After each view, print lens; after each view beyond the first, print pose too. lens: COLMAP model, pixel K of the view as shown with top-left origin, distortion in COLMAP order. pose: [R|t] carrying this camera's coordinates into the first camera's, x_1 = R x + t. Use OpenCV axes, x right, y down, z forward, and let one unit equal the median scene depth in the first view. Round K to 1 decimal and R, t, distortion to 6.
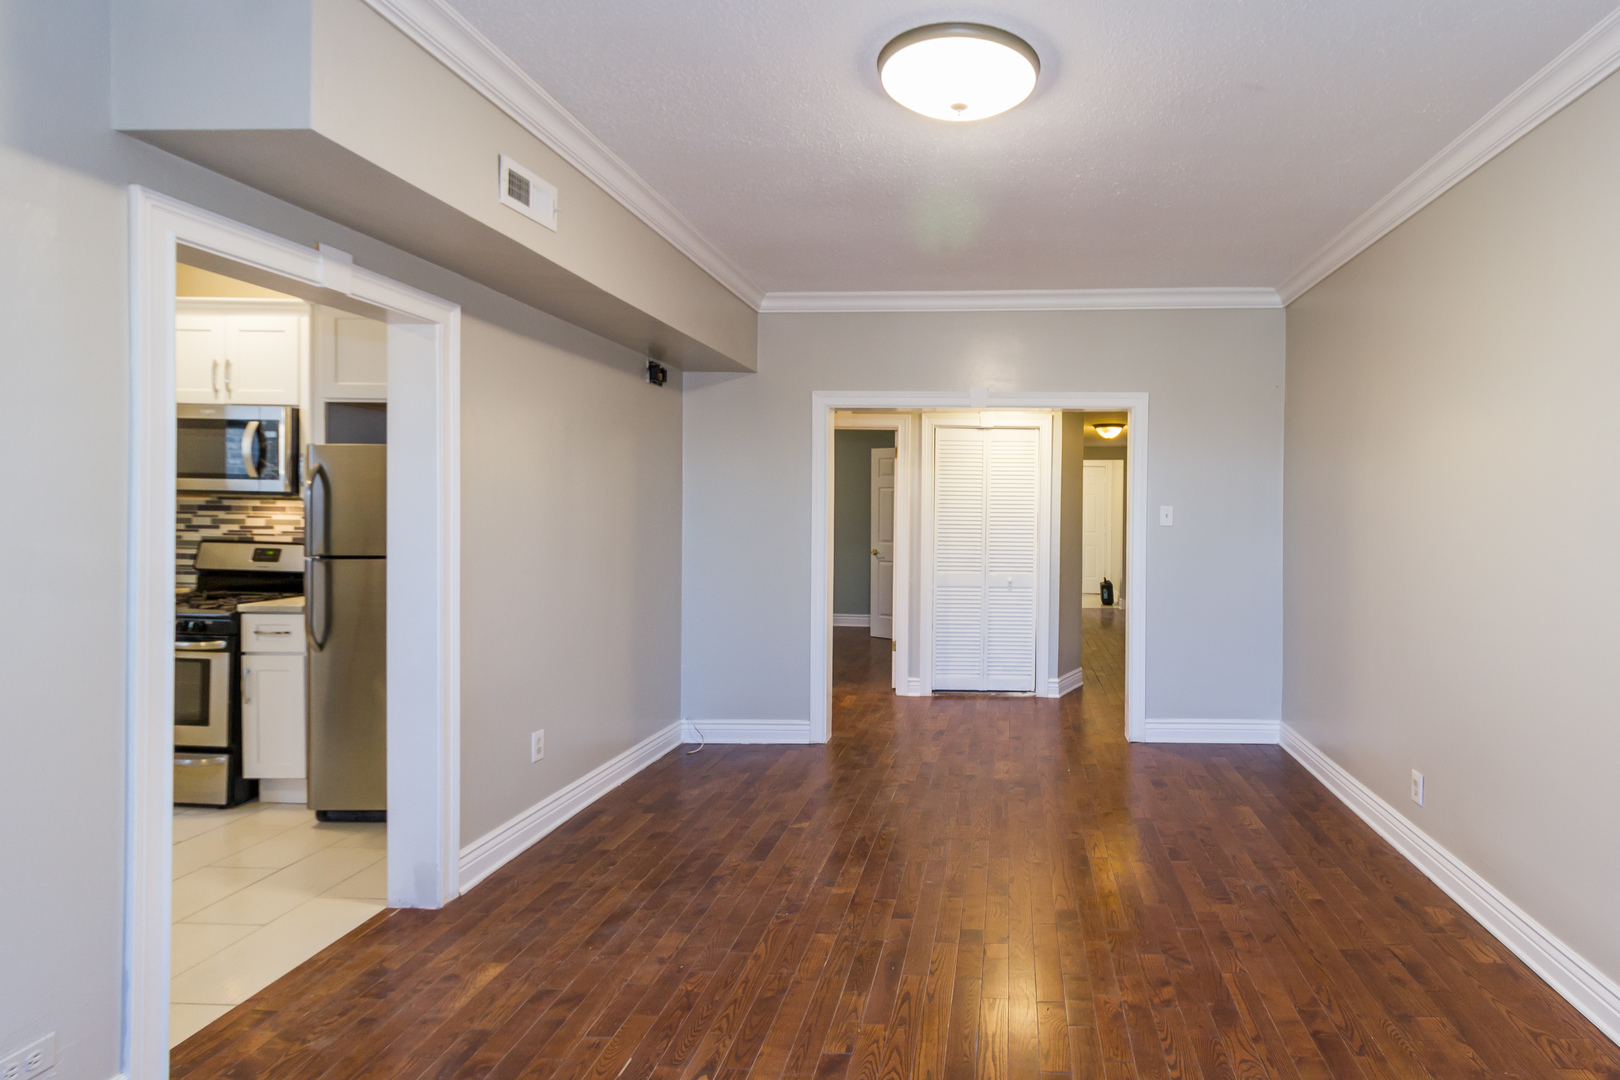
lens RADIAL K [[853.3, 0, 1111.2], [0, 853.3, 523.4], [0, 0, 1]] dist [0.003700, 0.001986]
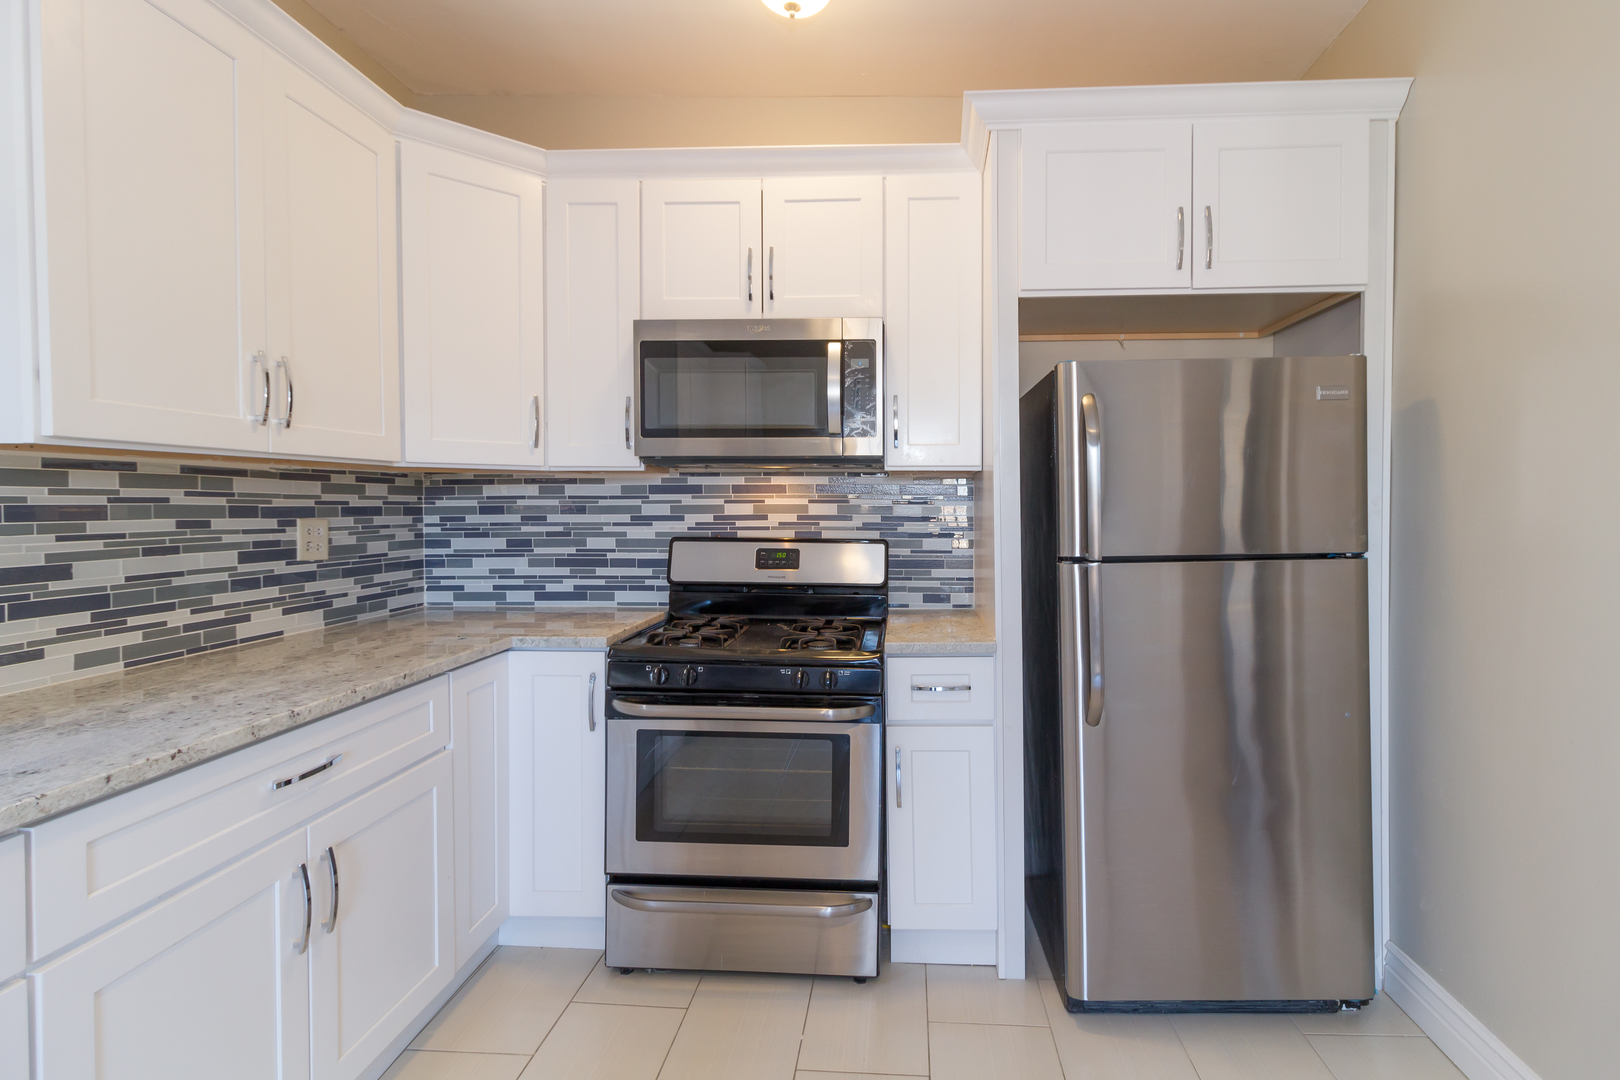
lens RADIAL K [[815.2, 0, 921.2], [0, 815.2, 522.4], [0, 0, 1]] dist [0.002184, 0.000753]
pose [[0.999710, -0.019667, -0.013867, -0.850455], [0.019699, 0.999804, 0.002161, 0.009800], [0.013822, -0.002433, 0.999902, 0.378047]]
